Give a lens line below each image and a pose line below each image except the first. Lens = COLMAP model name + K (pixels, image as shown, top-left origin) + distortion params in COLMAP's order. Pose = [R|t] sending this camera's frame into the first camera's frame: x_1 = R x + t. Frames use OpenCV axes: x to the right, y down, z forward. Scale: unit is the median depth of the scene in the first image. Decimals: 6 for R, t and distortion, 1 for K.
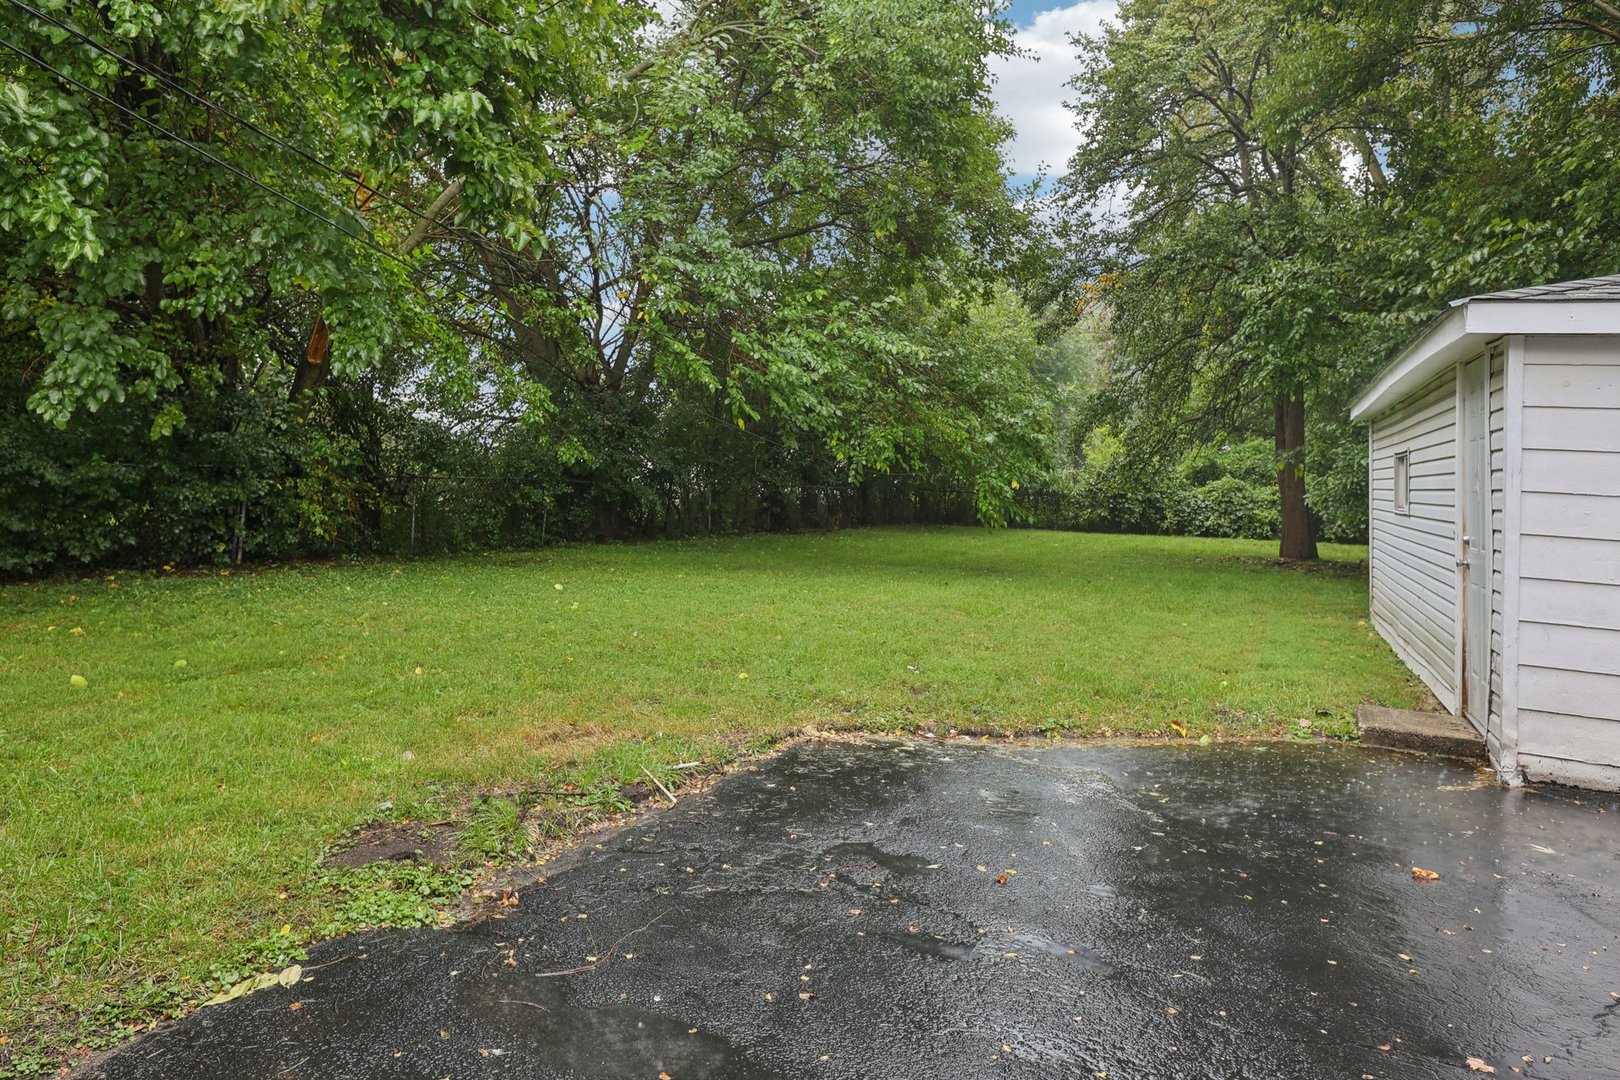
lens RADIAL K [[1111.1, 0, 807.8], [0, 1111.1, 490.2], [0, 0, 1]] dist [-0.000393, 0.001080]
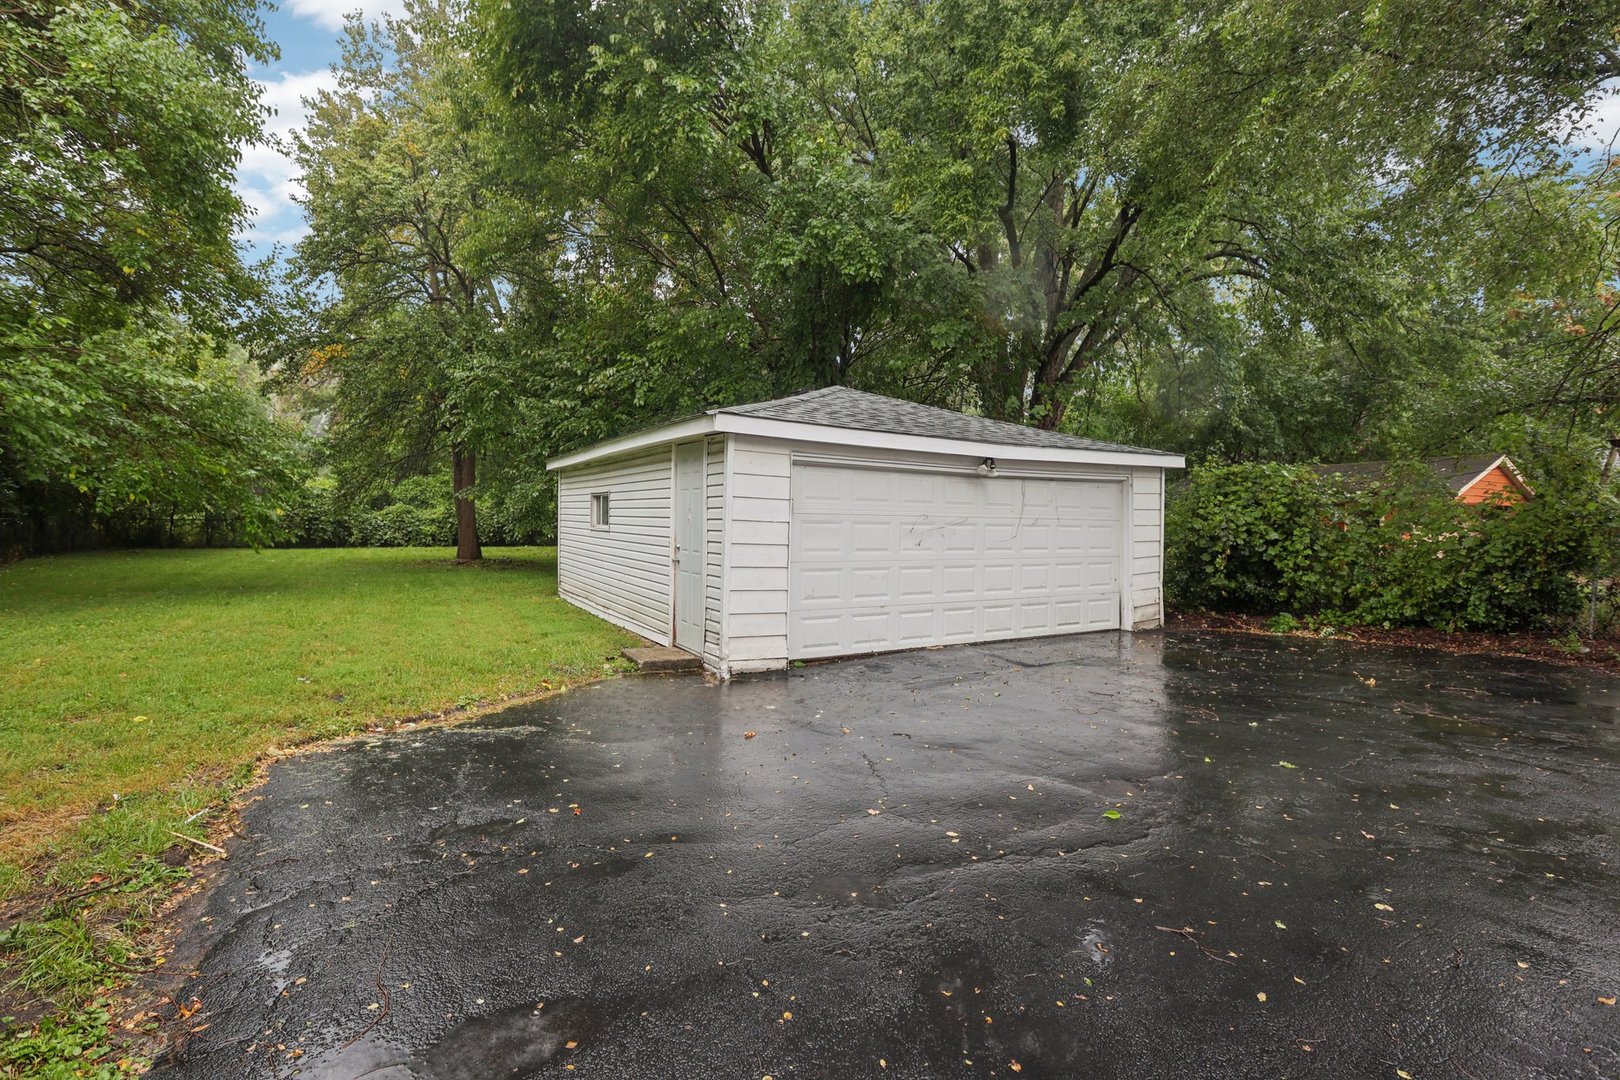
lens RADIAL K [[749.0, 0, 810.0], [0, 749.0, 540.0], [0, 0, 1]] dist [-0.000342, 0.000363]
pose [[0.610693, -0.043164, 0.790690, -0.099073], [0.010611, 0.998870, 0.046333, -0.007592], [-0.791796, -0.019905, 0.610461, 0.055911]]
